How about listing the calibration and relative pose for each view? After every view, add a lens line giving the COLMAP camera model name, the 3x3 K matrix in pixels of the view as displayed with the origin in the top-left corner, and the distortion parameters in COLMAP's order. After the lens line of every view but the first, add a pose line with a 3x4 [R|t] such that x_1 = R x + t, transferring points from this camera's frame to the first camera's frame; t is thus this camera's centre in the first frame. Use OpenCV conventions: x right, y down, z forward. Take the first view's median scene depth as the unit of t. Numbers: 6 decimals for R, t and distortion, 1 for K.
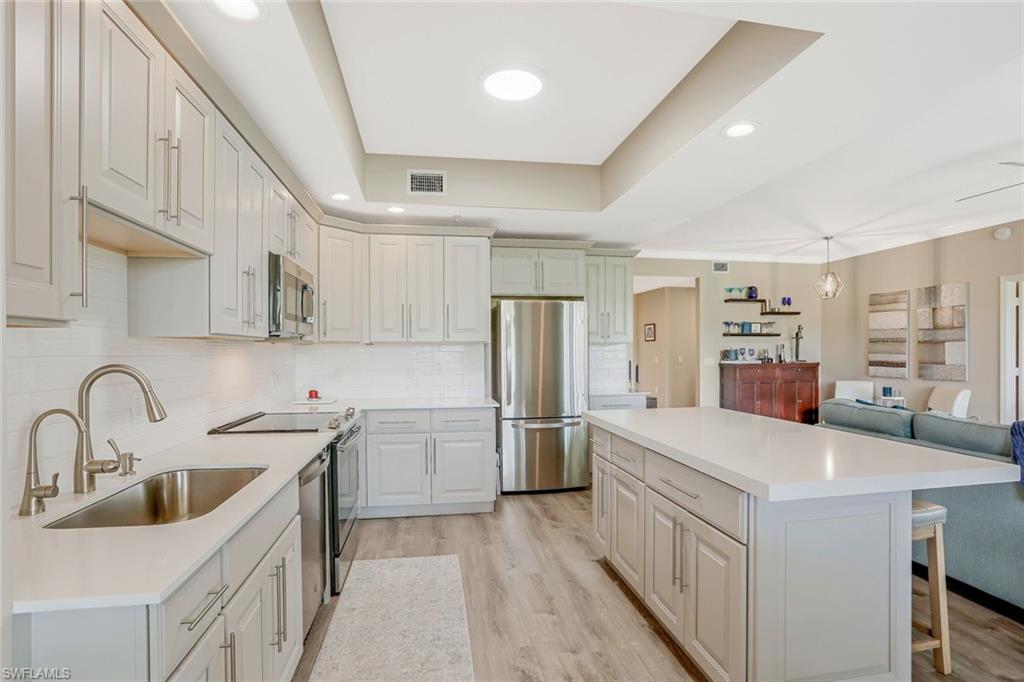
lens RADIAL K [[491.1, 0, 503.1], [0, 491.1, 348.9], [0, 0, 1]] dist [-0.033110, 0.005859]
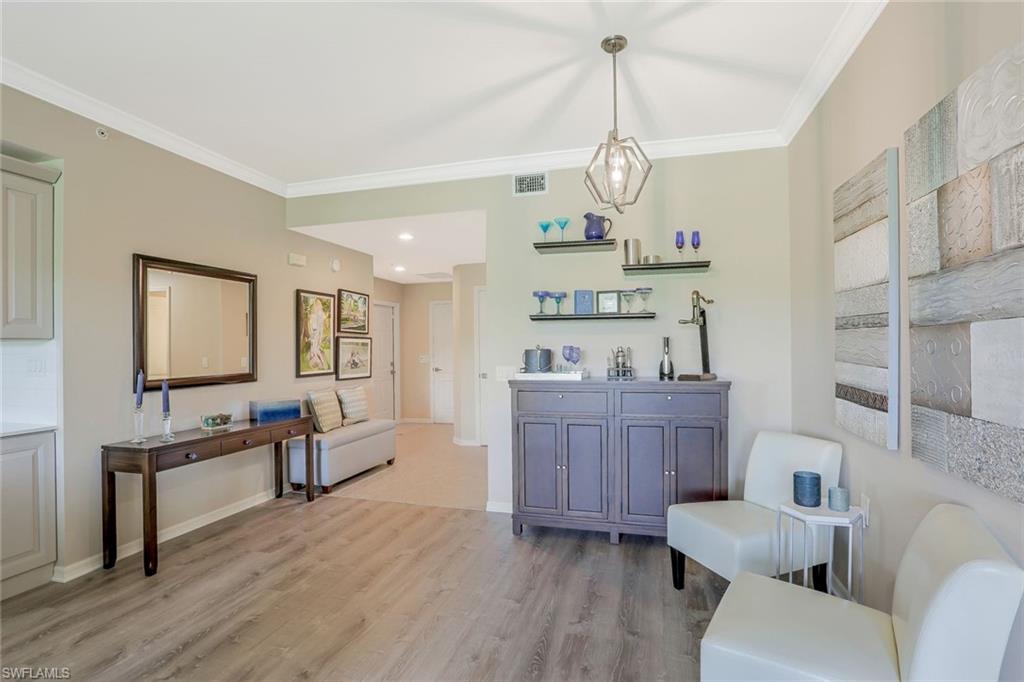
lens RADIAL K [[491.1, 0, 506.8], [0, 491.1, 333.6], [0, 0, 1]] dist [-0.033110, 0.005859]
pose [[0.900243, -0.013076, -0.435192, 0.642380], [0.003678, 0.999742, -0.022430, -0.003024], [0.435372, 0.018591, 0.900058, 0.541317]]
